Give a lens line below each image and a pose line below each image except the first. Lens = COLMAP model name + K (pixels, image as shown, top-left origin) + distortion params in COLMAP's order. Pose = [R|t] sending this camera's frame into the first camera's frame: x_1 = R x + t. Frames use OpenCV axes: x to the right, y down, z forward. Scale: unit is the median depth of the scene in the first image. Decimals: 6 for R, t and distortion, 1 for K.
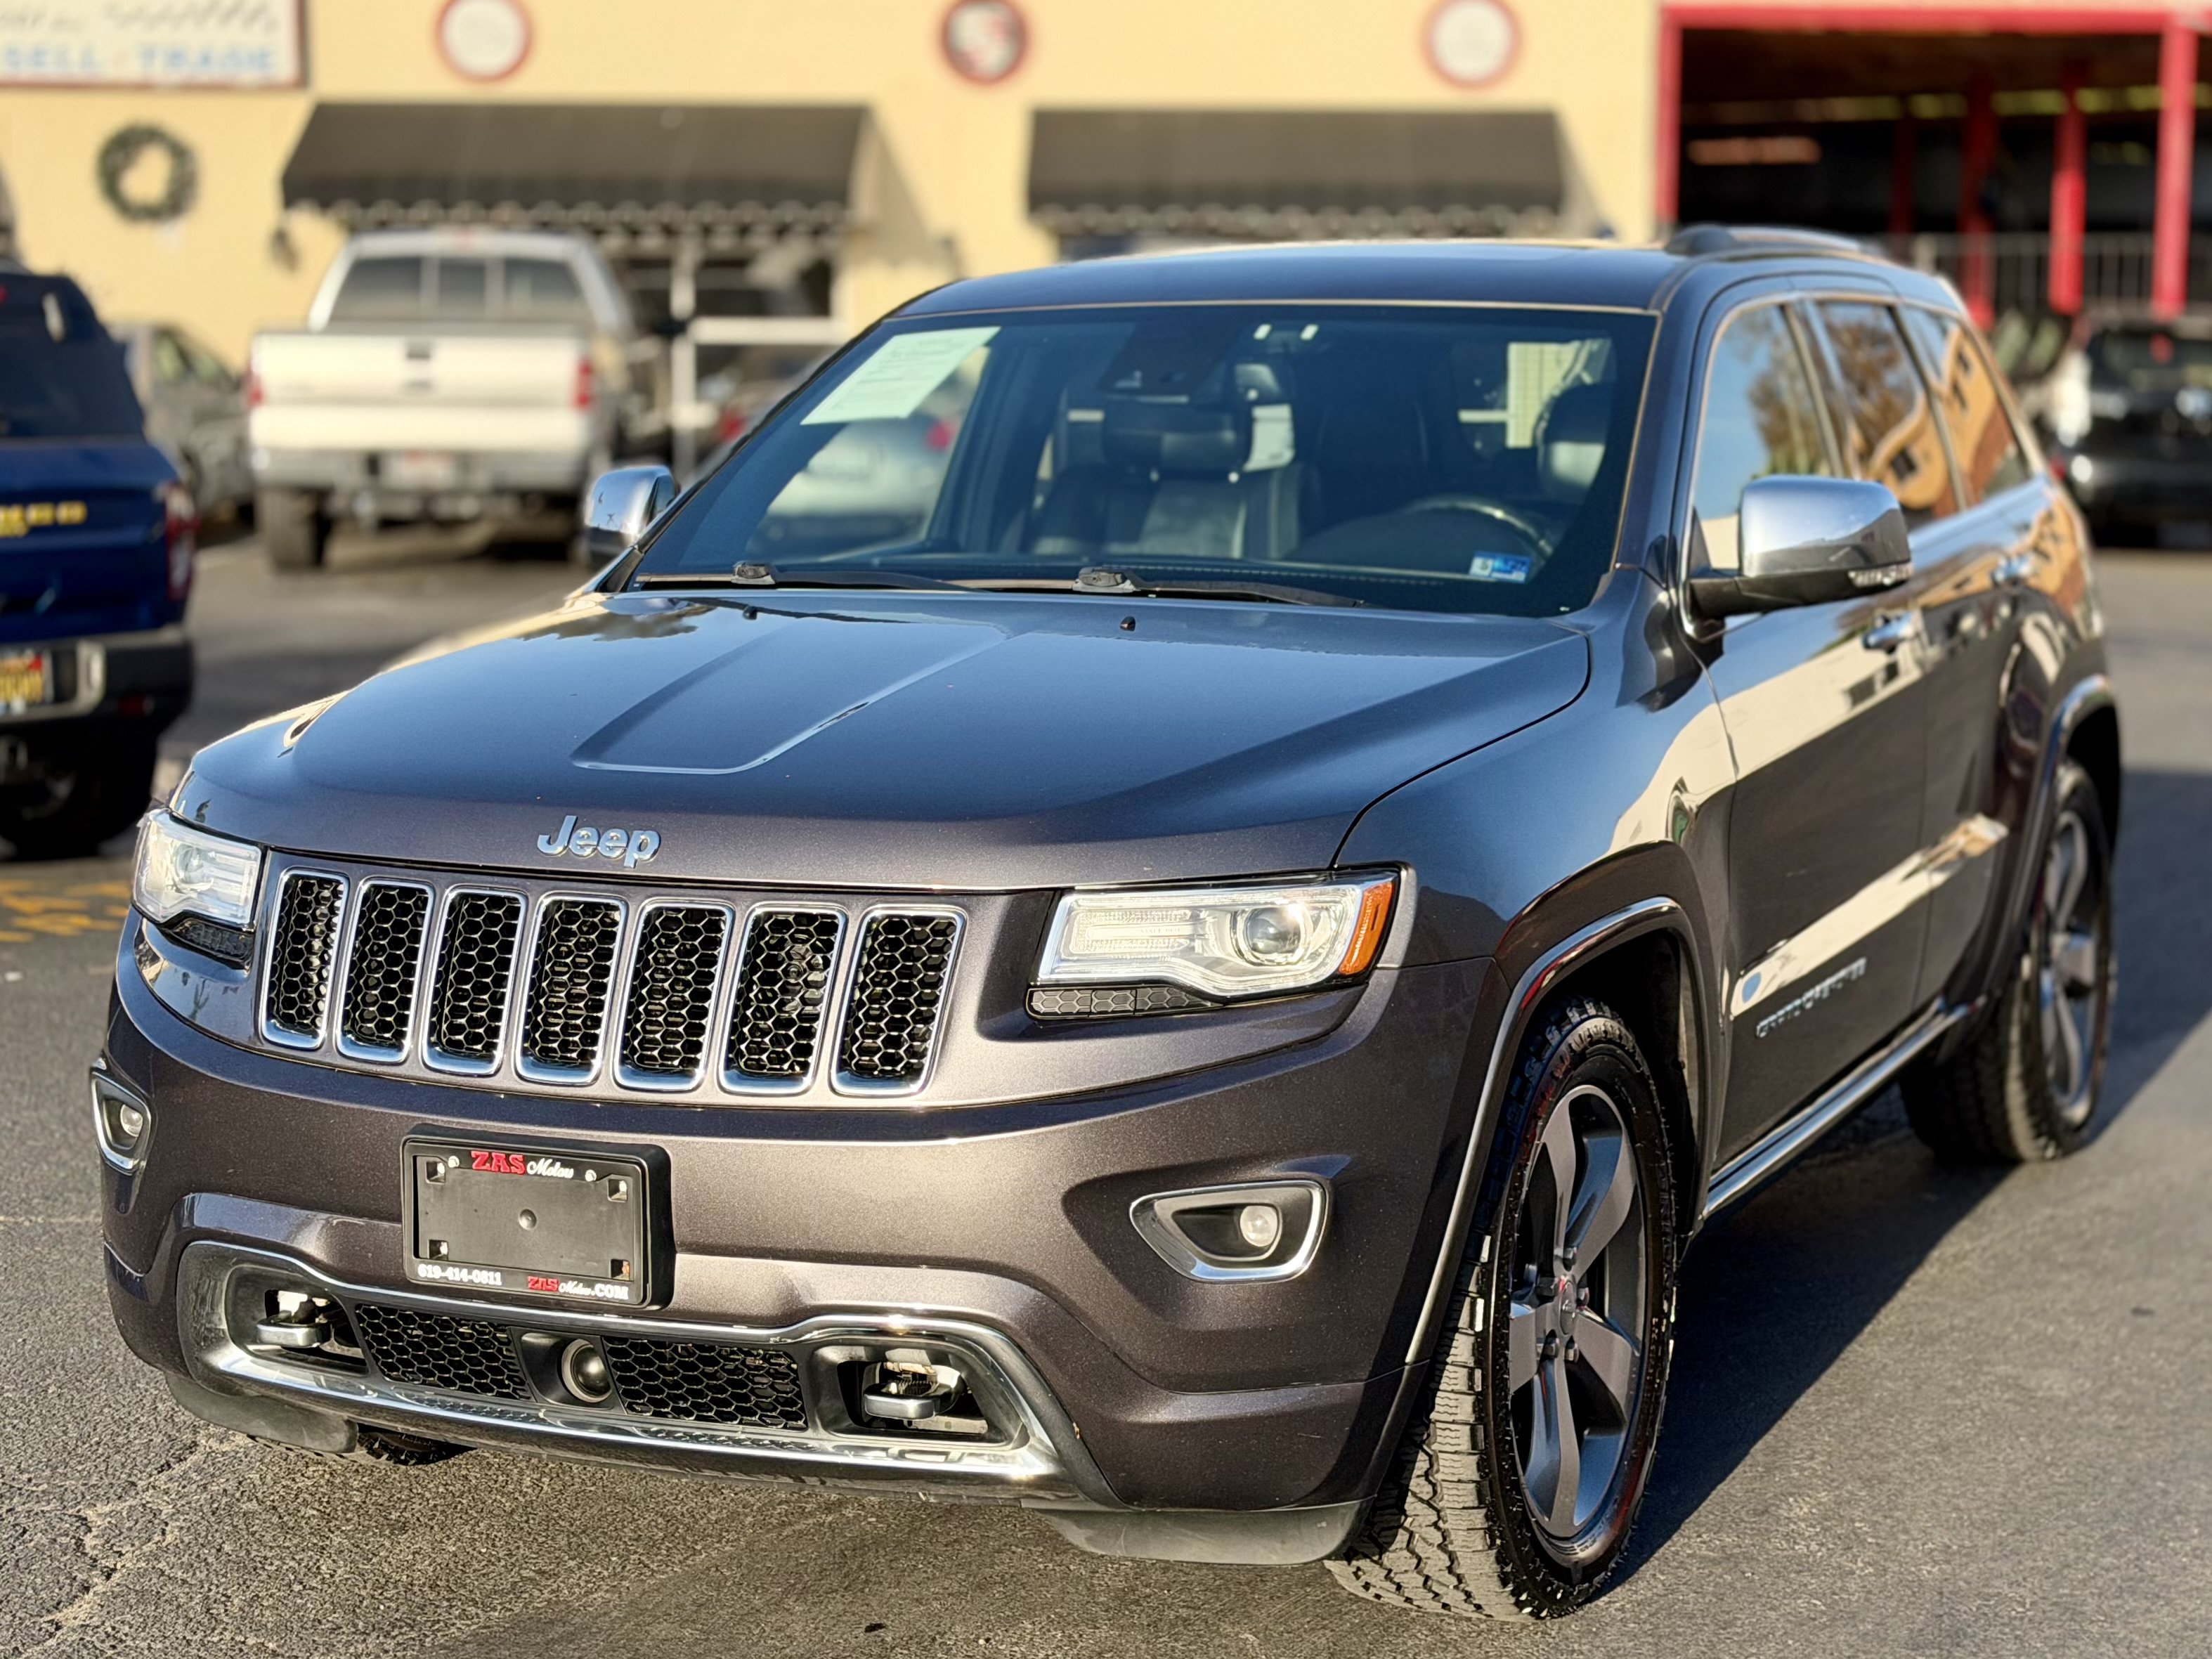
lens RADIAL K [[4122.4, 0, 1073.3], [0, 4122.4, 762.2], [0, 0, 1]] dist [0.091757, 0.000000]
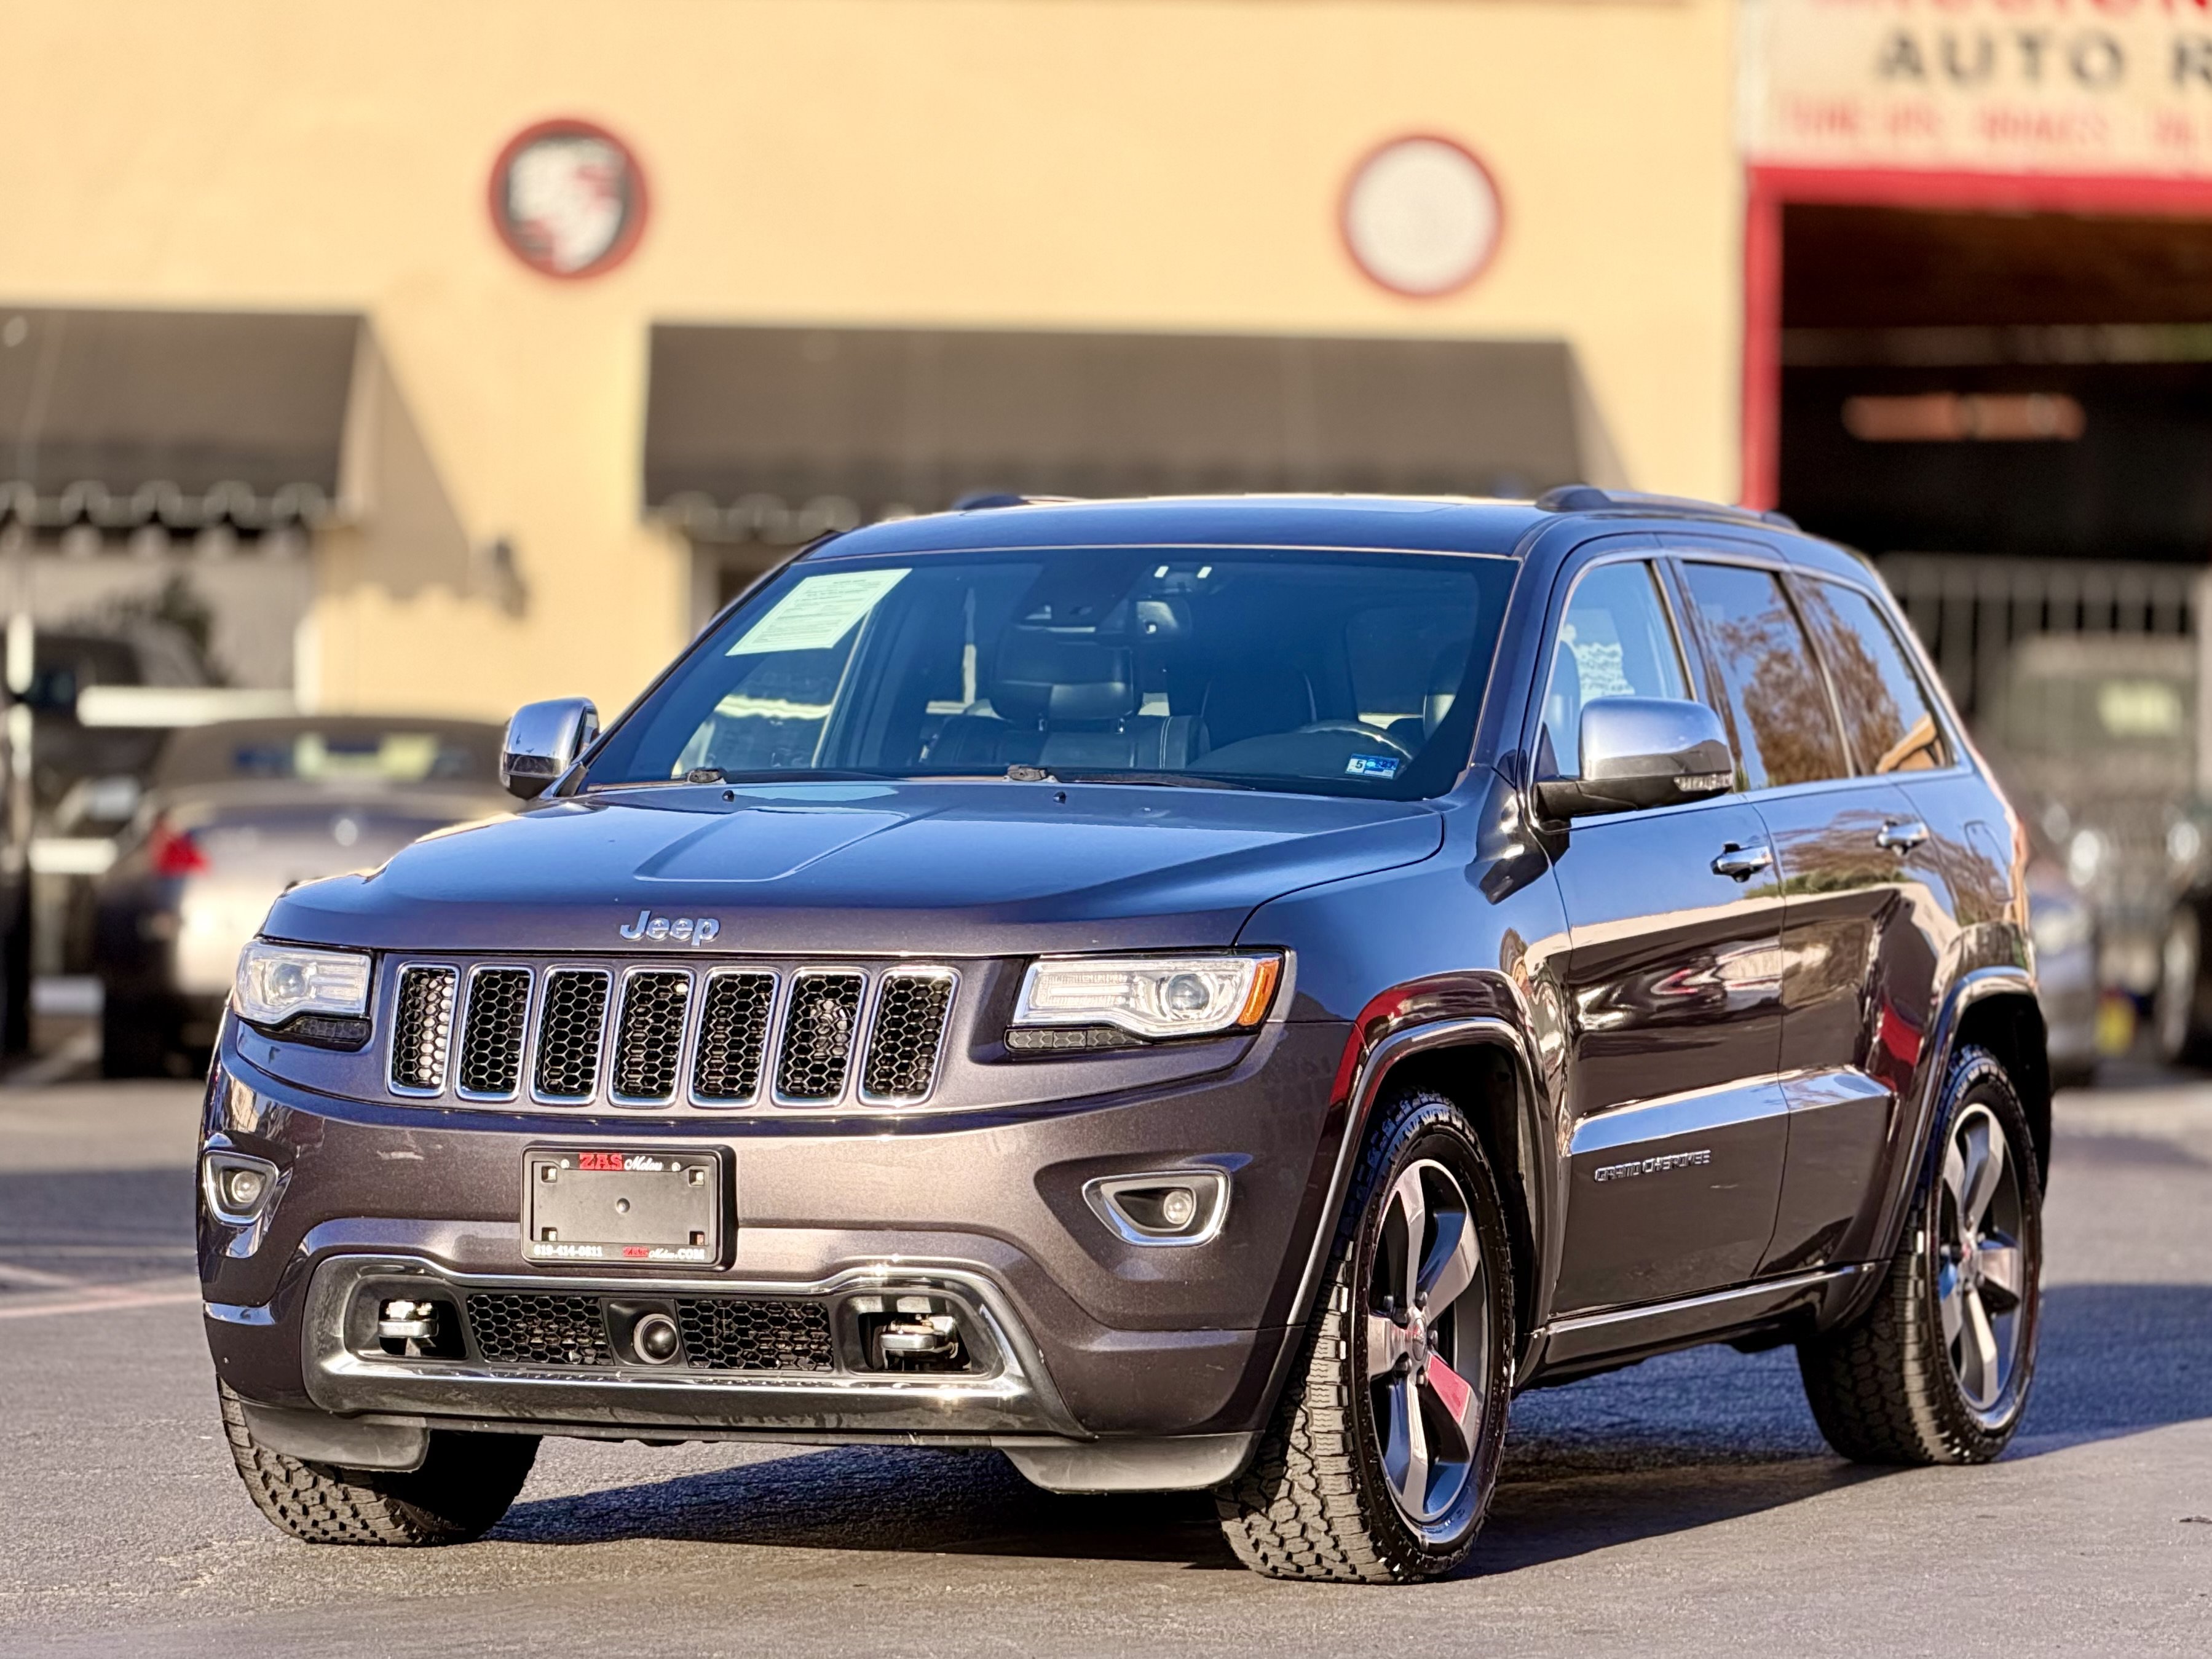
lens RADIAL K [[10807.8, 0, 1103.7], [0, 10807.8, 827.1], [0, 0, 1]] dist [-0.330490, 0.000000]
pose [[0.998170, 0.010686, 0.059517, -0.173326], [-0.004270, 0.994261, -0.106897, 0.334895], [-0.060318, 0.106447, 0.992487, -2.281117]]
